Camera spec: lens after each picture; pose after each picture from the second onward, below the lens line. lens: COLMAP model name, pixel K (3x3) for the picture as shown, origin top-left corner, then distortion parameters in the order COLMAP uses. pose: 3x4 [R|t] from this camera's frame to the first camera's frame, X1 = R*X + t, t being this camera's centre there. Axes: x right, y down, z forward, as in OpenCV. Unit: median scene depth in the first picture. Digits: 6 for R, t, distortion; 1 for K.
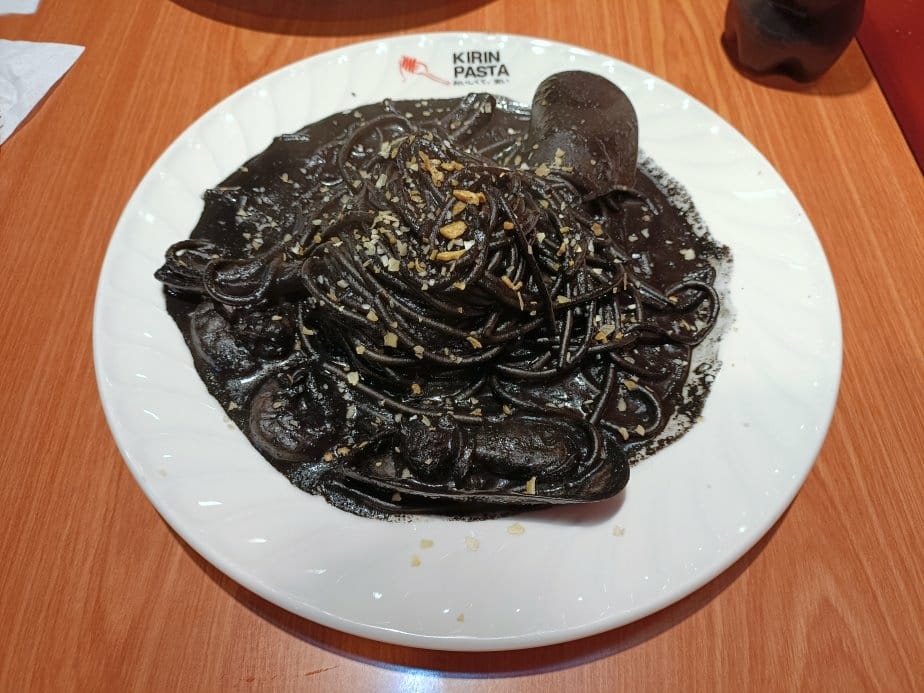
lens RADIAL K [[695.5, 0, 462.0], [0, 695.5, 346.5], [0, 0, 1]] dist [-0.065230, -0.004440]
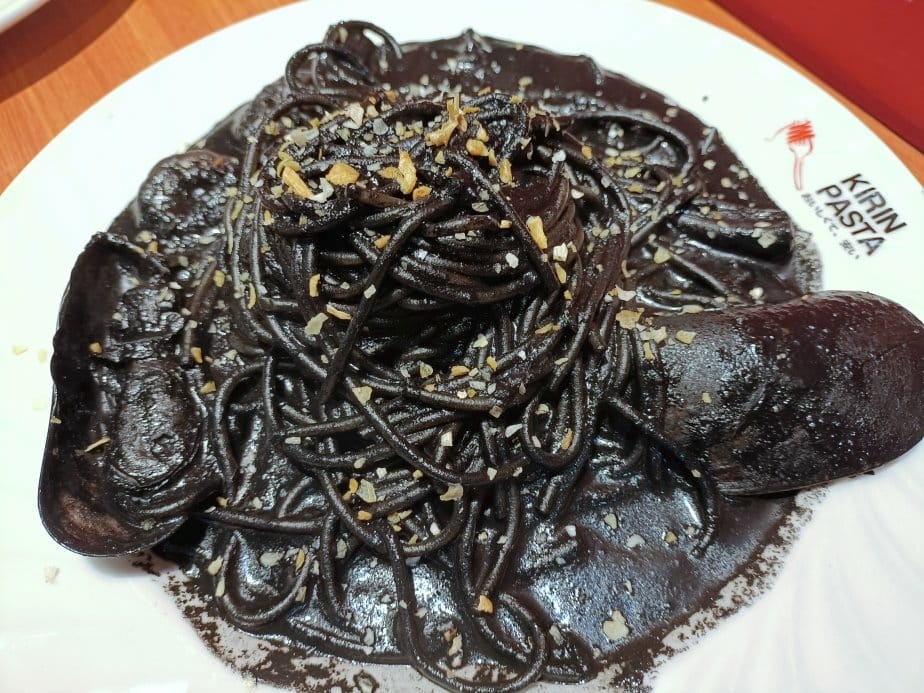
lens RADIAL K [[695.5, 0, 462.0], [0, 695.5, 346.5], [0, 0, 1]] dist [-0.065230, -0.004440]
pose [[0.281280, 0.816863, -0.503604, 0.346839], [-0.809912, 0.483559, 0.331985, -0.285547], [0.514708, 0.314494, 0.797602, 0.411910]]
